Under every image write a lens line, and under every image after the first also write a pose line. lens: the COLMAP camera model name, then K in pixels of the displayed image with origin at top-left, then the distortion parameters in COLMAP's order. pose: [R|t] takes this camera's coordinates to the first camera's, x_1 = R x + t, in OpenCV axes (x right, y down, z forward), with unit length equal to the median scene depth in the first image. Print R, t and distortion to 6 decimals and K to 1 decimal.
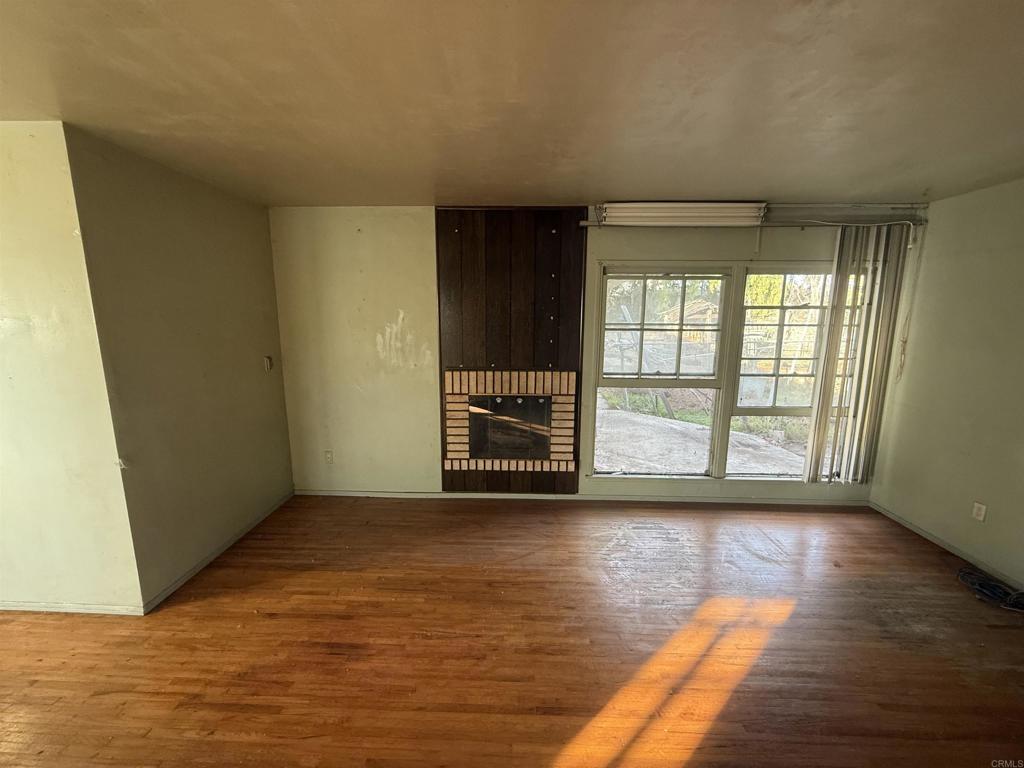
lens RADIAL K [[406.6, 0, 508.5], [0, 406.6, 383.1], [0, 0, 1]] dist [0.000908, 0.000251]
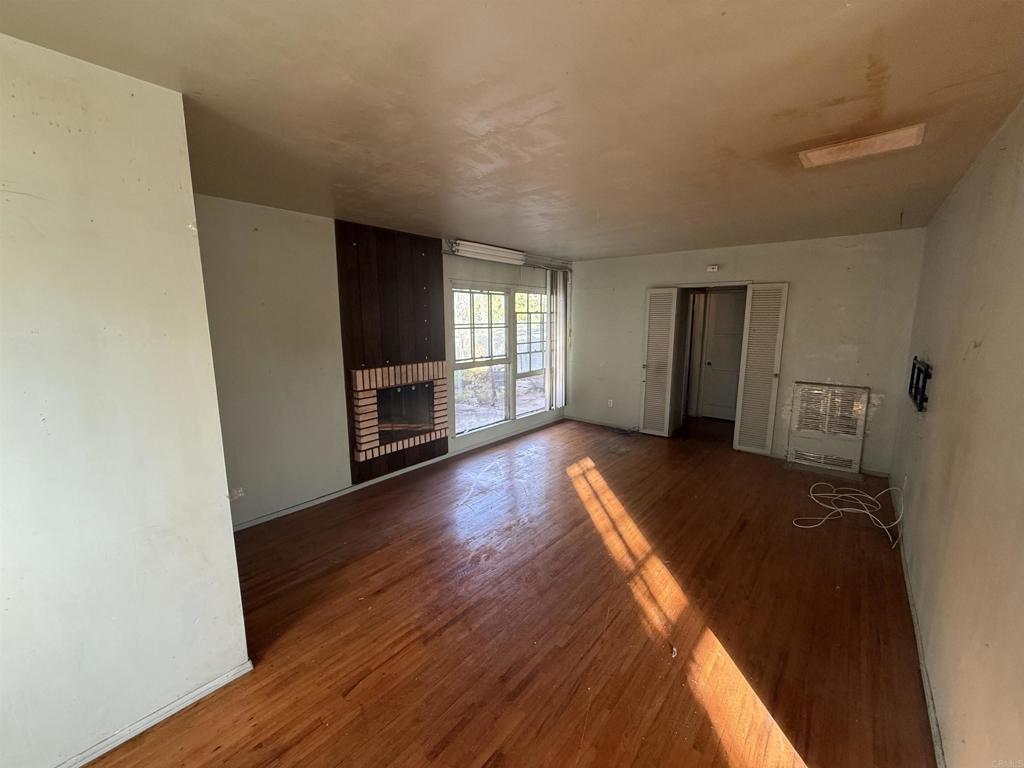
lens RADIAL K [[406.6, 0, 508.5], [0, 406.6, 383.1], [0, 0, 1]] dist [0.000908, 0.000251]
pose [[0.623252, -0.131305, 0.770919, -0.740508], [0.135211, 0.989050, 0.059145, -0.005211], [-0.770243, 0.067374, 0.634181, -0.006127]]
